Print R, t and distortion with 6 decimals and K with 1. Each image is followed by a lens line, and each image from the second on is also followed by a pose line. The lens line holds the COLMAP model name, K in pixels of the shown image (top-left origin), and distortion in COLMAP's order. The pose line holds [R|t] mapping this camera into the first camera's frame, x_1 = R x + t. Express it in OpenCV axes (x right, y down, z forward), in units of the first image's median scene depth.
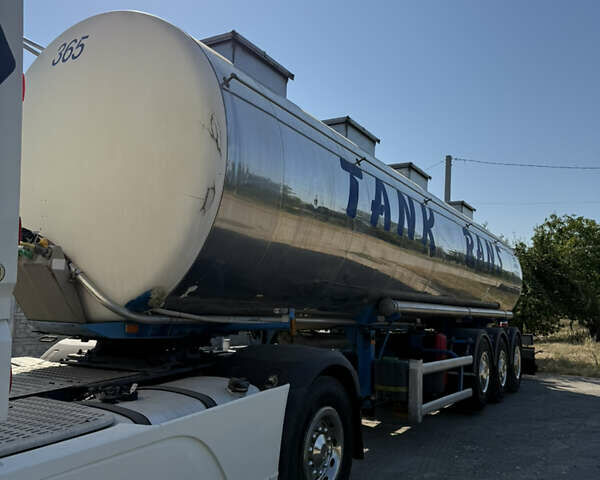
lens RADIAL K [[566.6, 0, 300.0], [0, 566.6, 240.0], [0, 0, 1]] dist [0.109775, -0.172524]
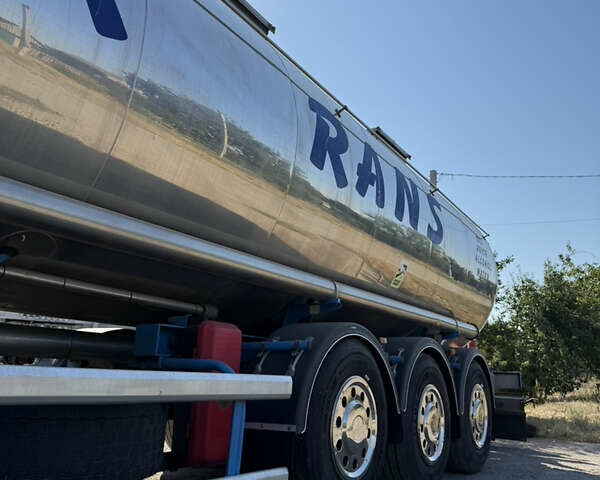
lens RADIAL K [[566.6, 0, 300.0], [0, 566.6, 240.0], [0, 0, 1]] dist [0.109775, -0.172524]
pose [[0.999456, -0.004556, -0.032653, 0.400721], [0.000842, 0.993611, -0.112856, 0.195658], [0.032958, 0.112767, 0.993075, 0.782633]]
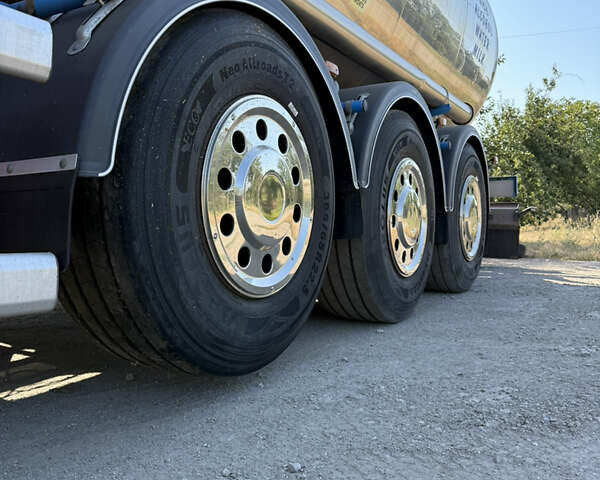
lens RADIAL K [[566.6, 0, 300.0], [0, 566.6, 240.0], [0, 0, 1]] dist [0.109775, -0.172524]
pose [[0.999433, -0.031287, 0.012411, 0.447907], [0.029235, 0.989640, 0.140561, 0.296427], [-0.016680, -0.140118, 0.989994, 1.078839]]
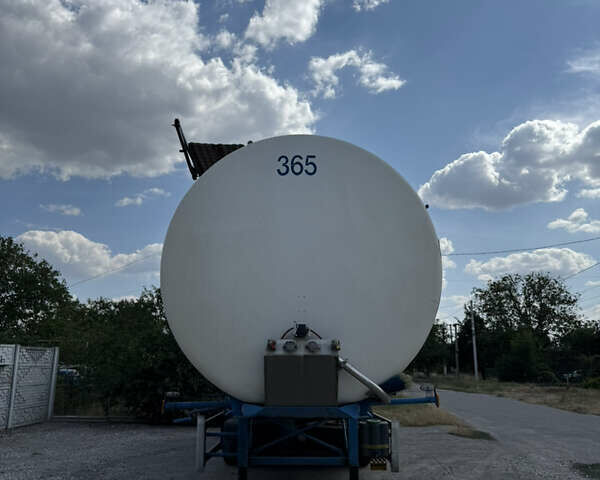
lens RADIAL K [[571.6, 0, 300.4], [0, 571.6, 251.7], [0, 0, 1]] dist [0.107850, -0.343121]
pose [[0.852947, 0.079068, 0.515975, -0.624323], [-0.038534, 0.995302, -0.088820, -0.035216], [-0.520574, 0.055876, 0.851986, 0.019716]]
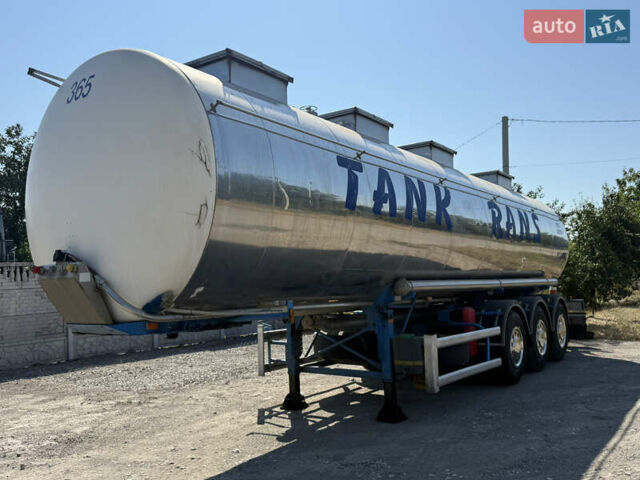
lens RADIAL K [[592.9, 0, 315.4], [0, 592.9, 243.3], [0, 0, 1]] dist [0.150719, -0.255336]
pose [[0.993850, -0.070568, -0.085333, 0.094286], [0.074819, 0.996056, 0.047691, -0.029337], [0.081631, -0.053782, 0.995210, -0.113875]]
